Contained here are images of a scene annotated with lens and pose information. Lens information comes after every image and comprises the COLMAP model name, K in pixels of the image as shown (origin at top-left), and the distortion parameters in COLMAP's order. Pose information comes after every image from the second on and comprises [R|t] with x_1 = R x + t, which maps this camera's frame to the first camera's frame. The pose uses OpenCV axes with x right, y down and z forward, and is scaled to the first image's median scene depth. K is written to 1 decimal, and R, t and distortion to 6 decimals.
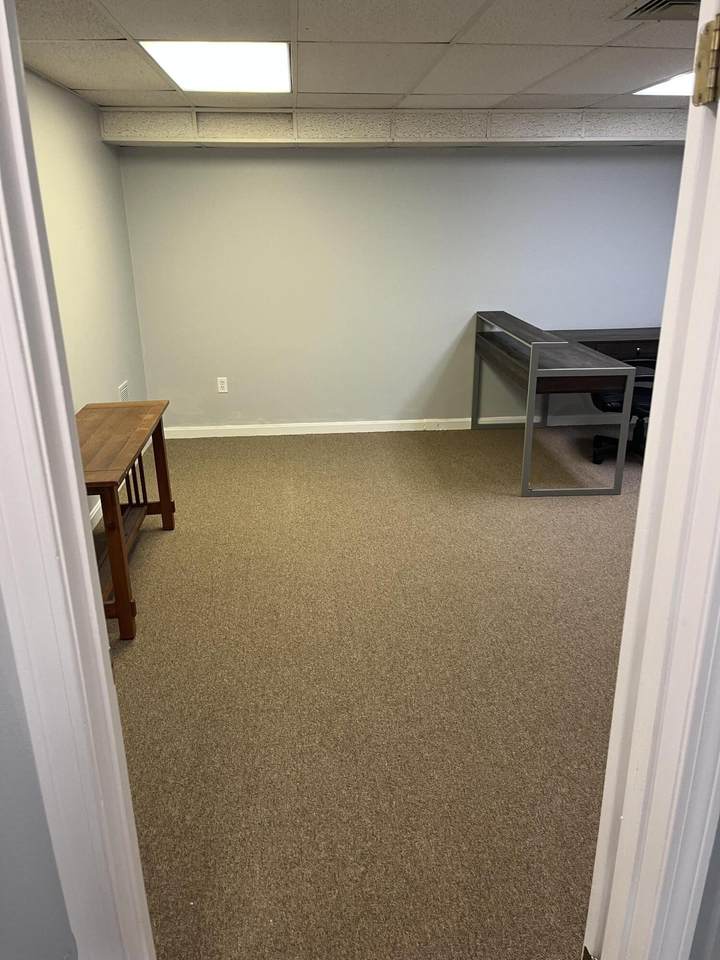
lens RADIAL K [[722.3, 0, 360.0], [0, 722.3, 480.0], [0, 0, 1]] dist [0.050885, -0.102868]
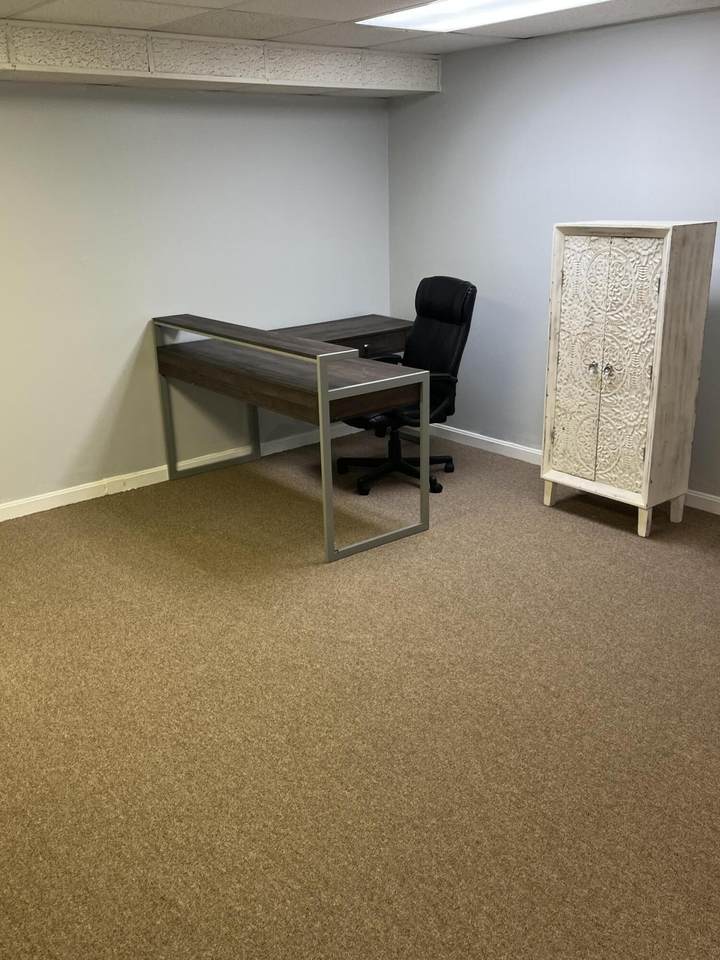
lens RADIAL K [[859.8, 0, 360.0], [0, 859.8, 480.0], [0, 0, 1]] dist [0.034249, -0.020074]
pose [[0.819617, -0.197518, 0.537787, -0.173742], [0.208945, 0.977092, 0.040421, -0.075362], [-0.533451, 0.079238, 0.842111, 0.209345]]
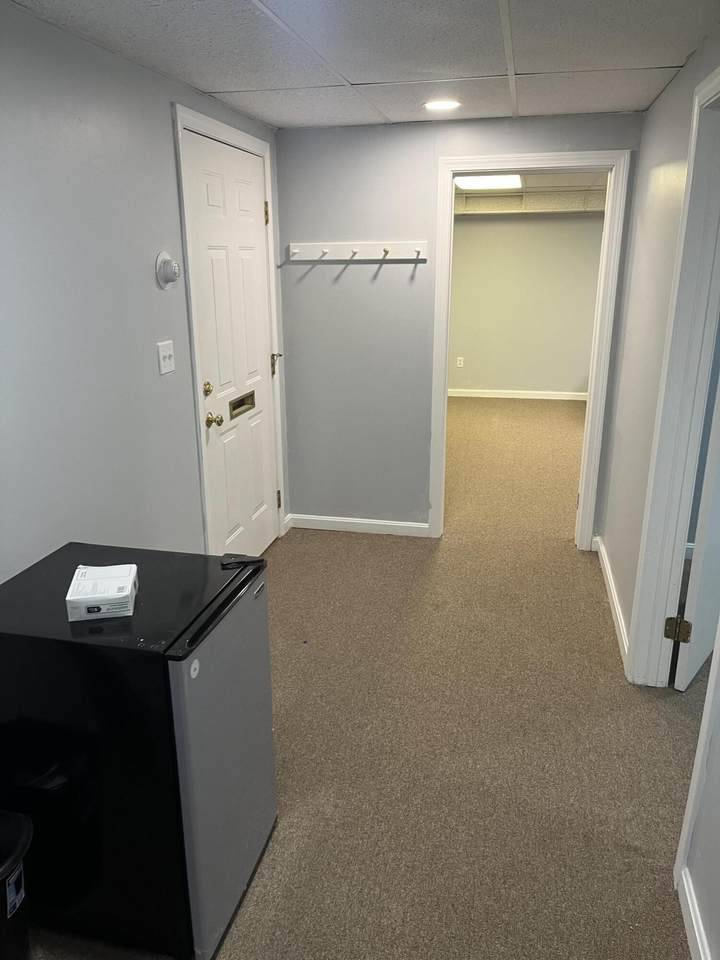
lens RADIAL K [[722.3, 0, 360.0], [0, 722.3, 480.0], [0, 0, 1]] dist [0.050885, -0.102868]
pose [[0.953609, 0.098774, -0.284382, 0.080685], [-0.111918, 0.993255, -0.030304, 0.211769], [0.279470, 0.060726, 0.958232, -0.597430]]
